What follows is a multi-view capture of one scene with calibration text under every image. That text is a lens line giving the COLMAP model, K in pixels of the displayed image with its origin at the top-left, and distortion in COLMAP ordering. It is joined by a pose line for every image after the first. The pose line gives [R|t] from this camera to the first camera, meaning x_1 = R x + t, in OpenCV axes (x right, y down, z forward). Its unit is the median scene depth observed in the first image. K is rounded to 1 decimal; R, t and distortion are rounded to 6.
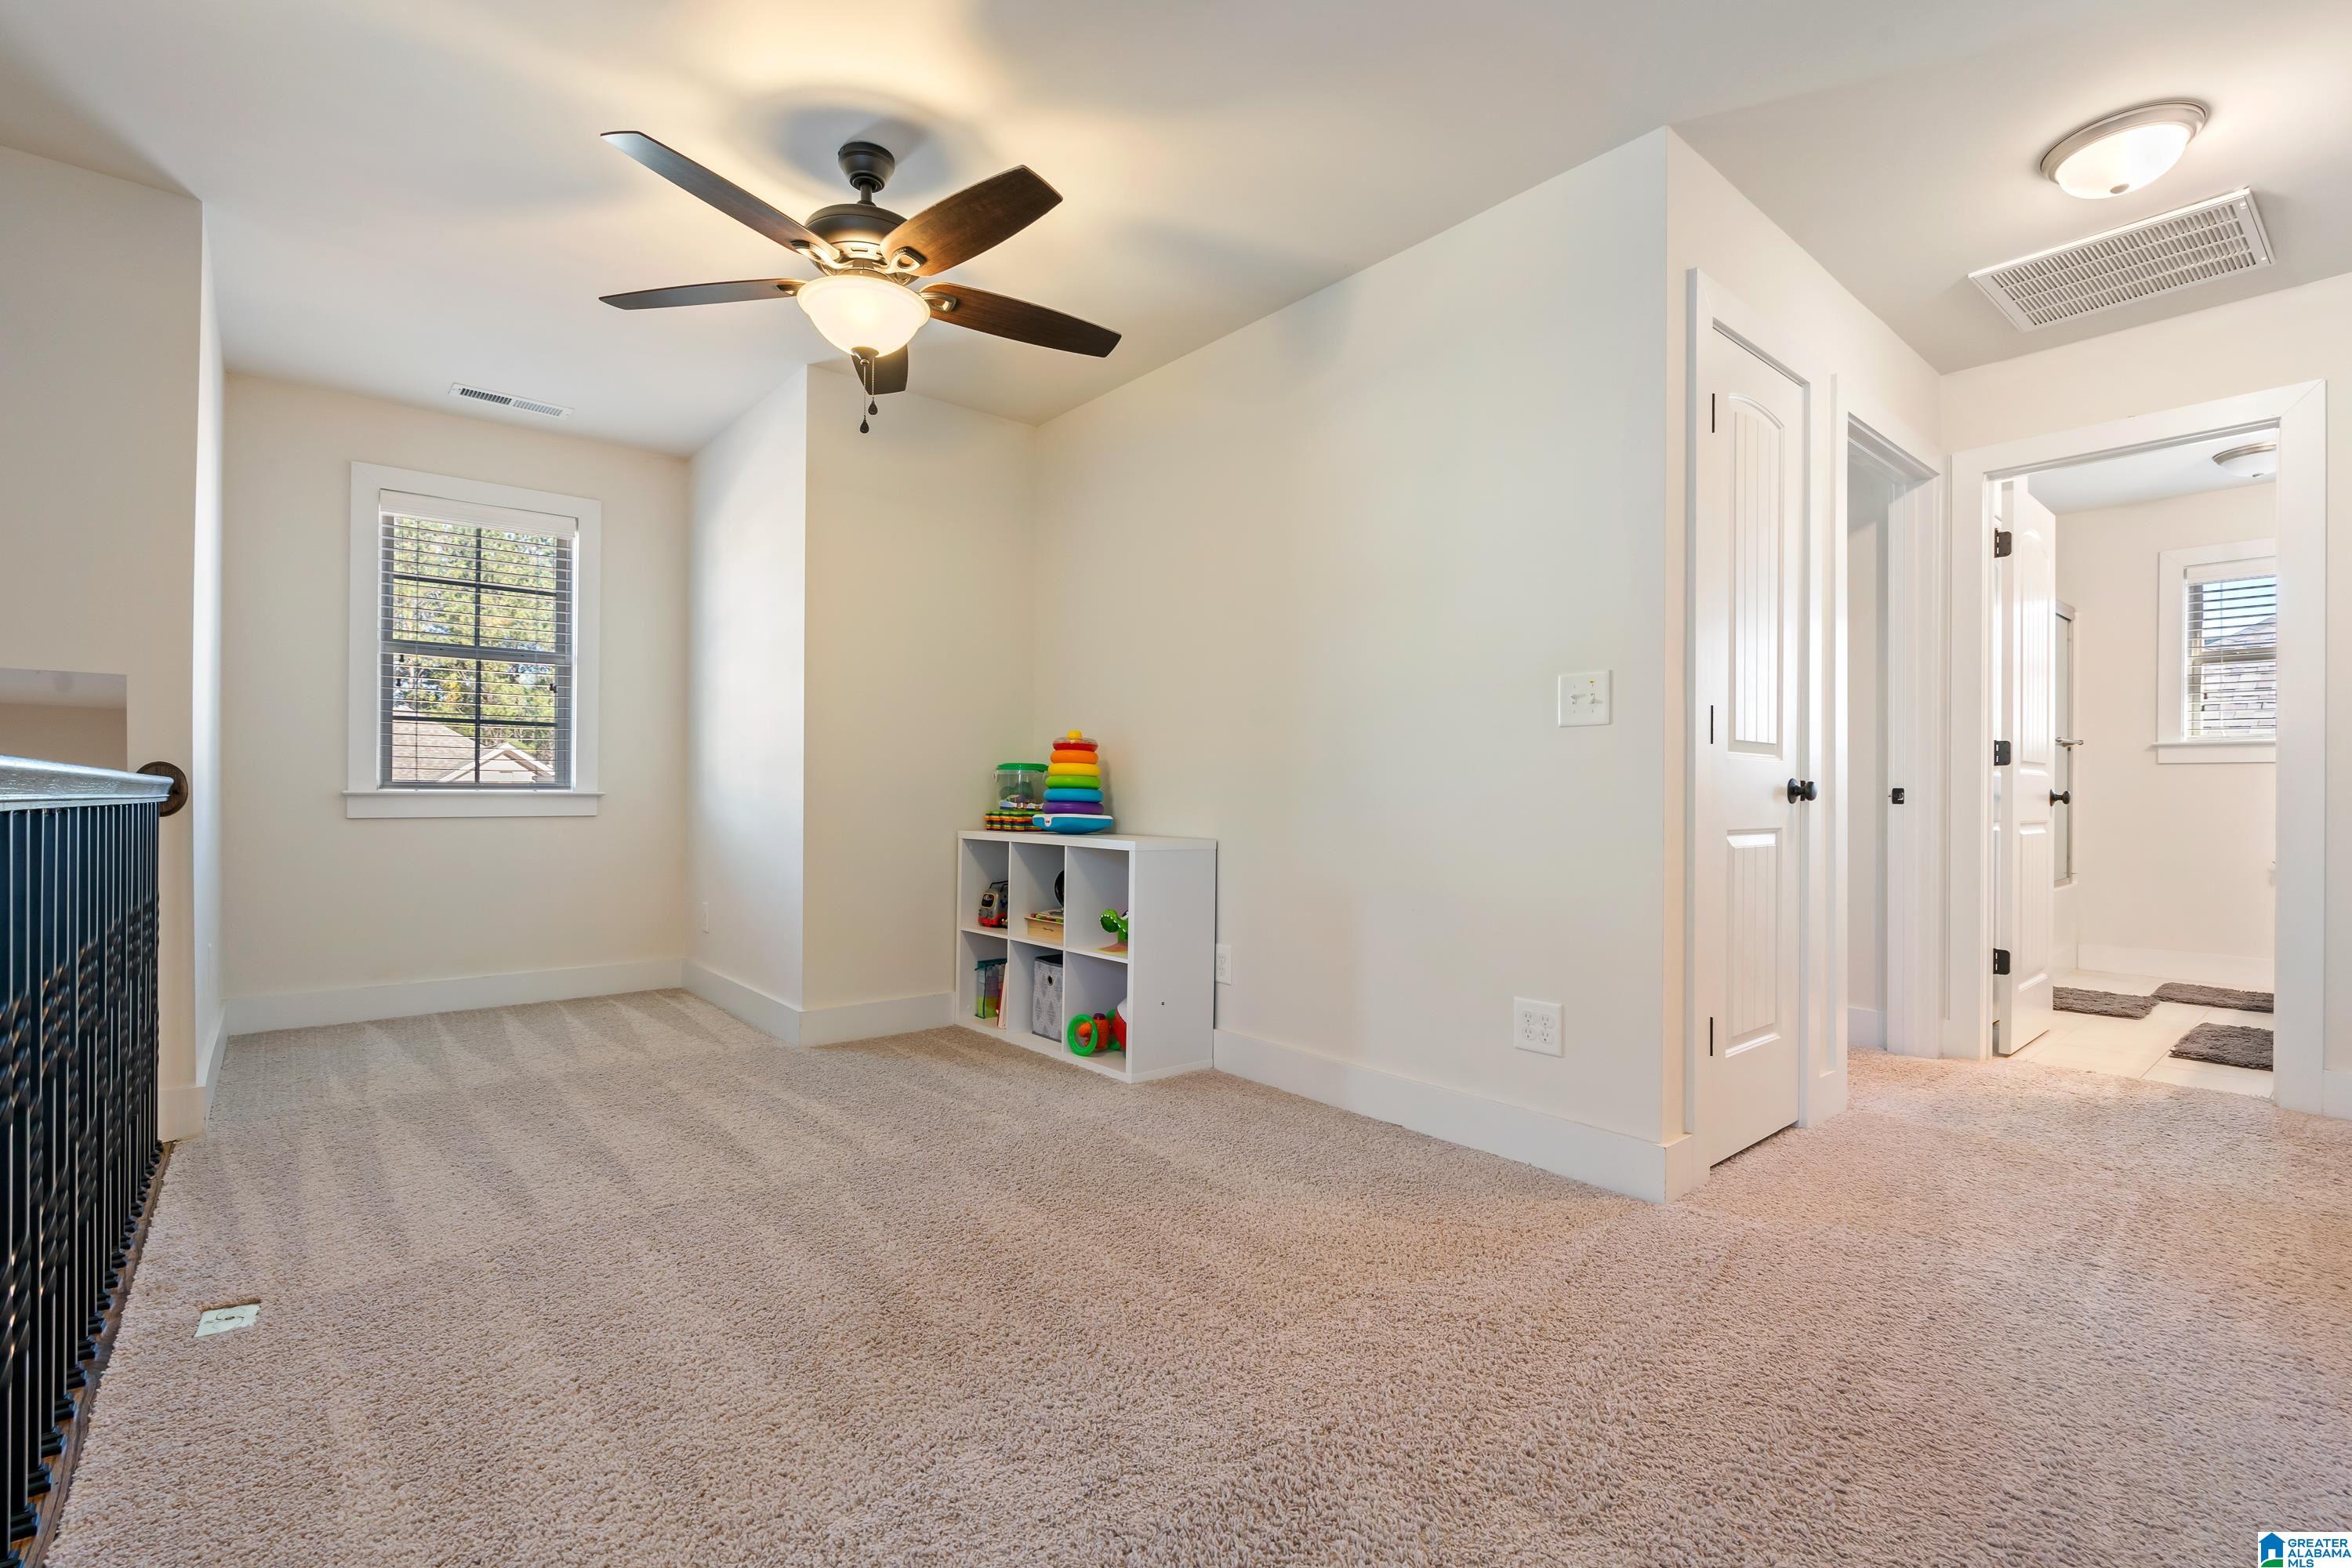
lens RADIAL K [[1051.2, 0, 1176.5], [0, 1051.2, 790.8], [0, 0, 1]] dist [-0.011492, 0.000860]
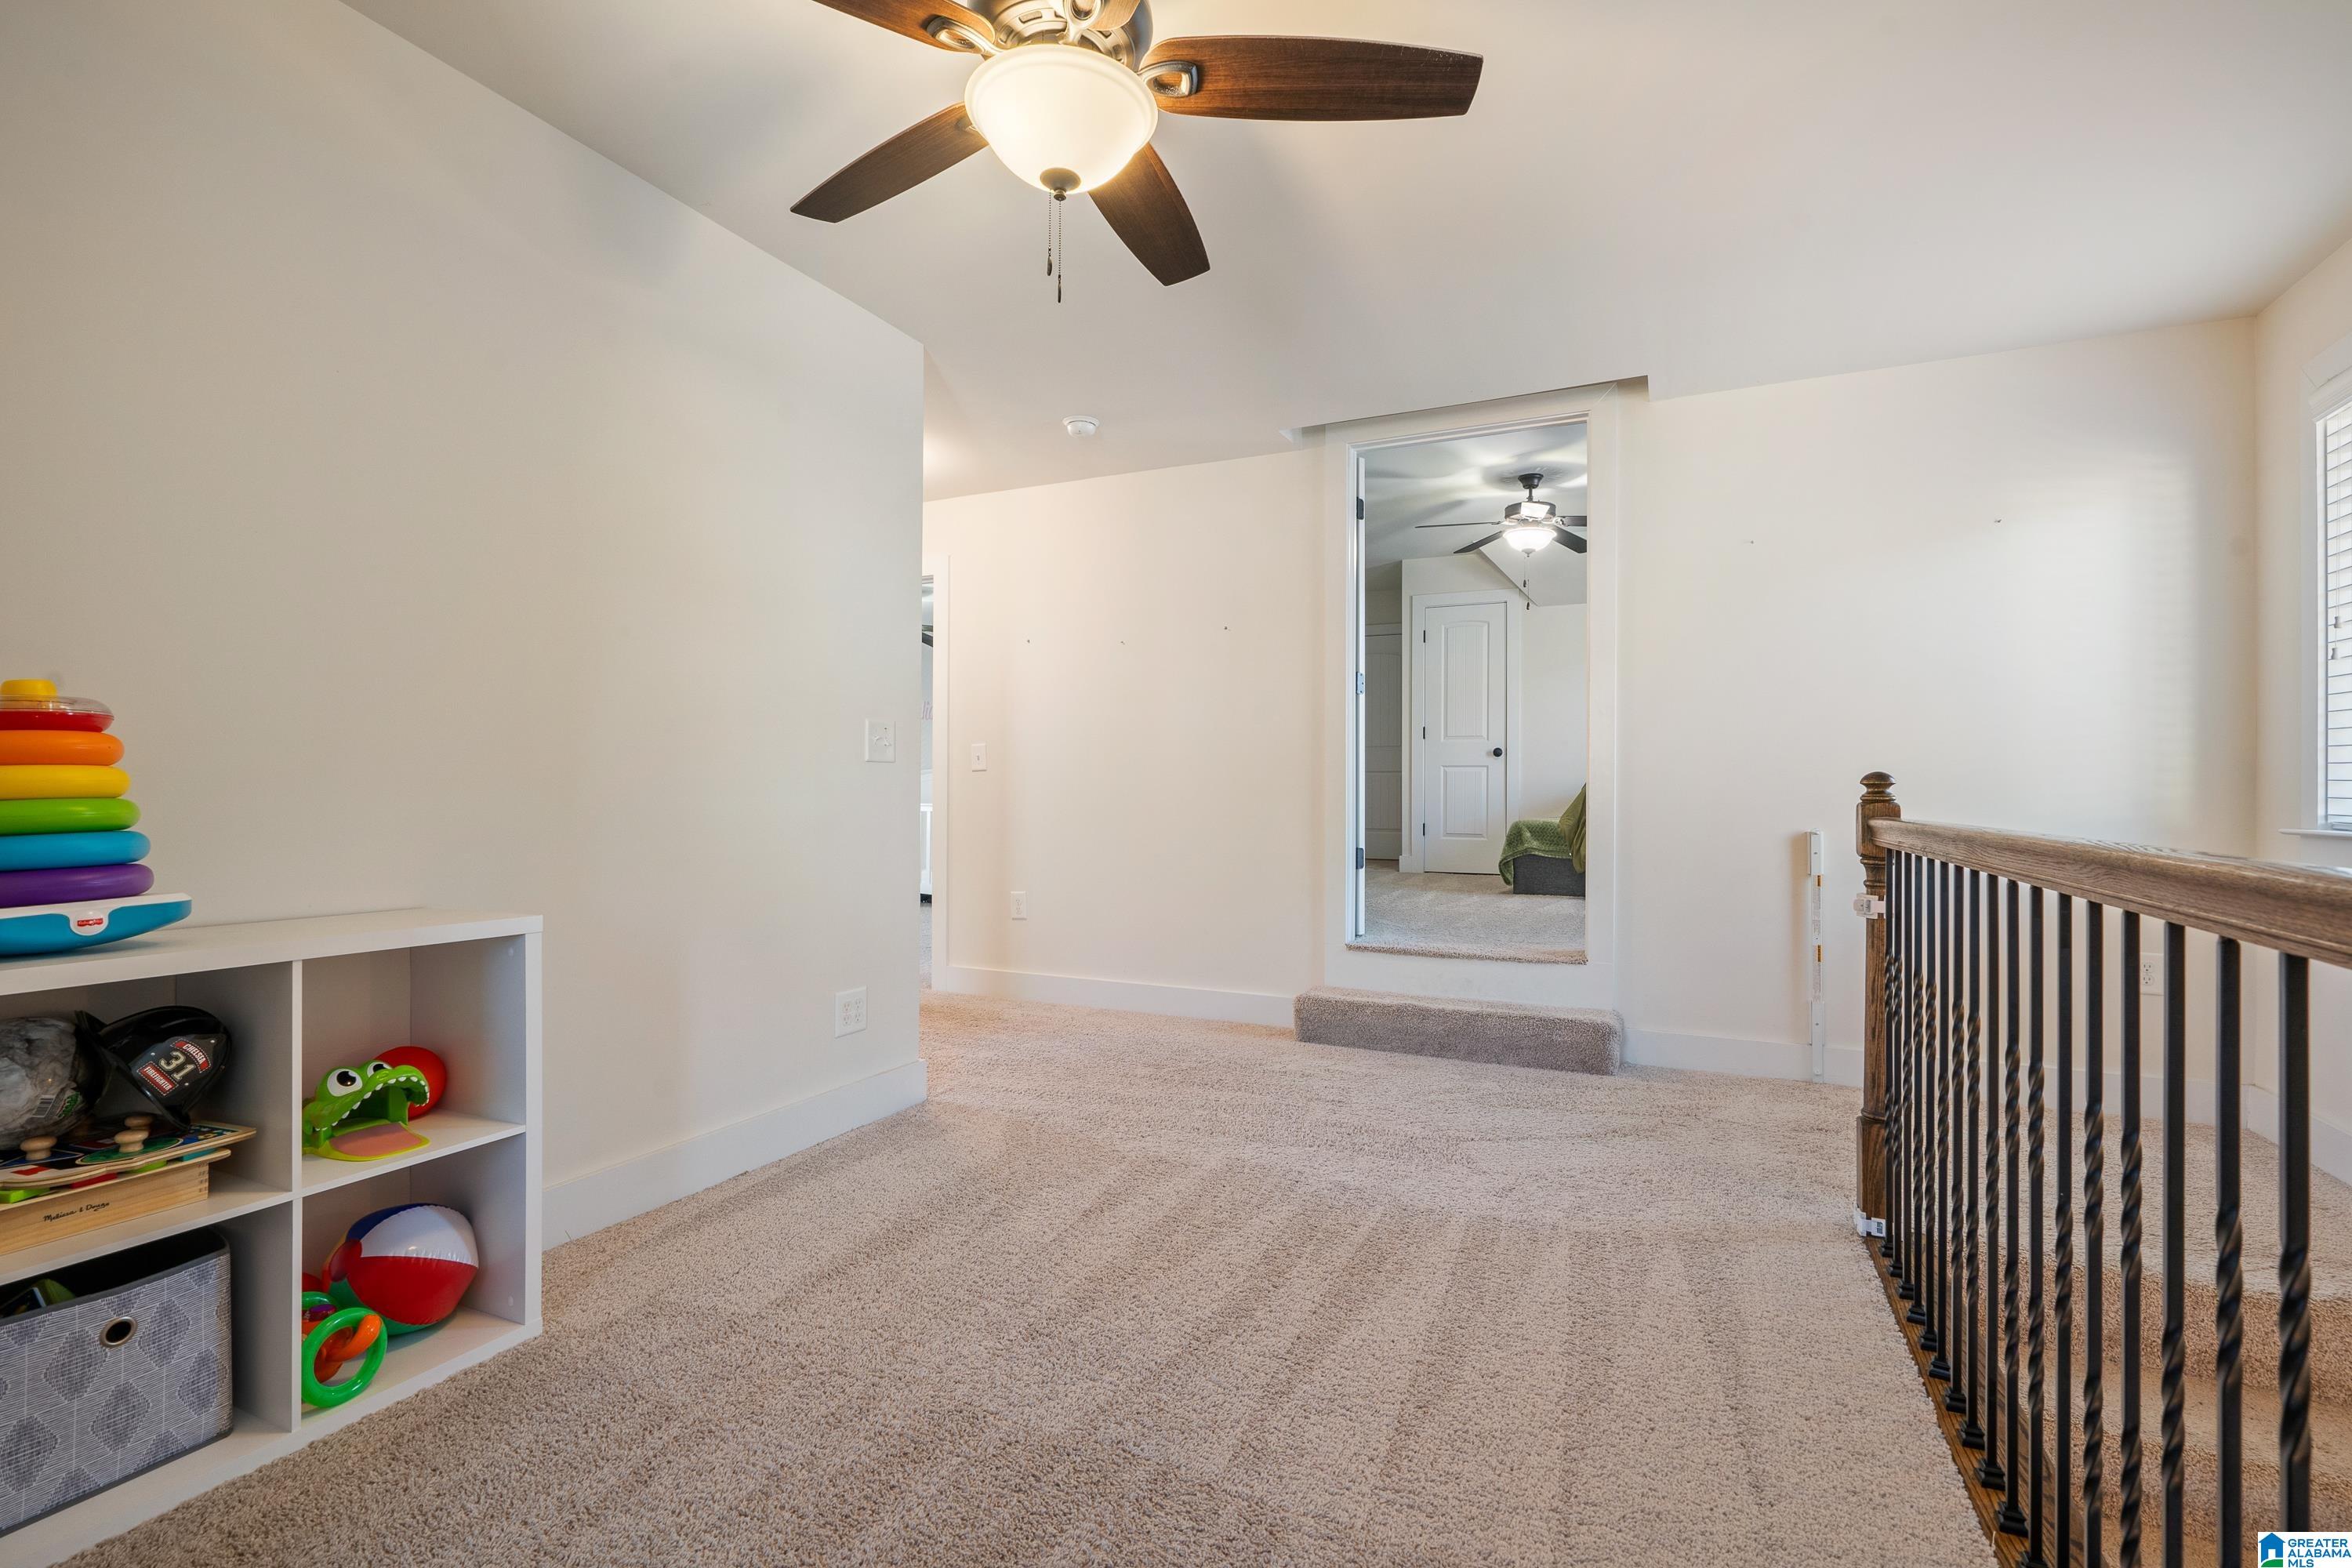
lens RADIAL K [[1051.2, 0, 1176.5], [0, 1051.2, 790.8], [0, 0, 1]] dist [-0.011492, 0.000860]
pose [[-0.405633, -0.004308, 0.914026, -0.880951], [-0.006547, 0.999977, 0.001807, -0.029814], [-0.914013, -0.005251, -0.405652, 1.130598]]
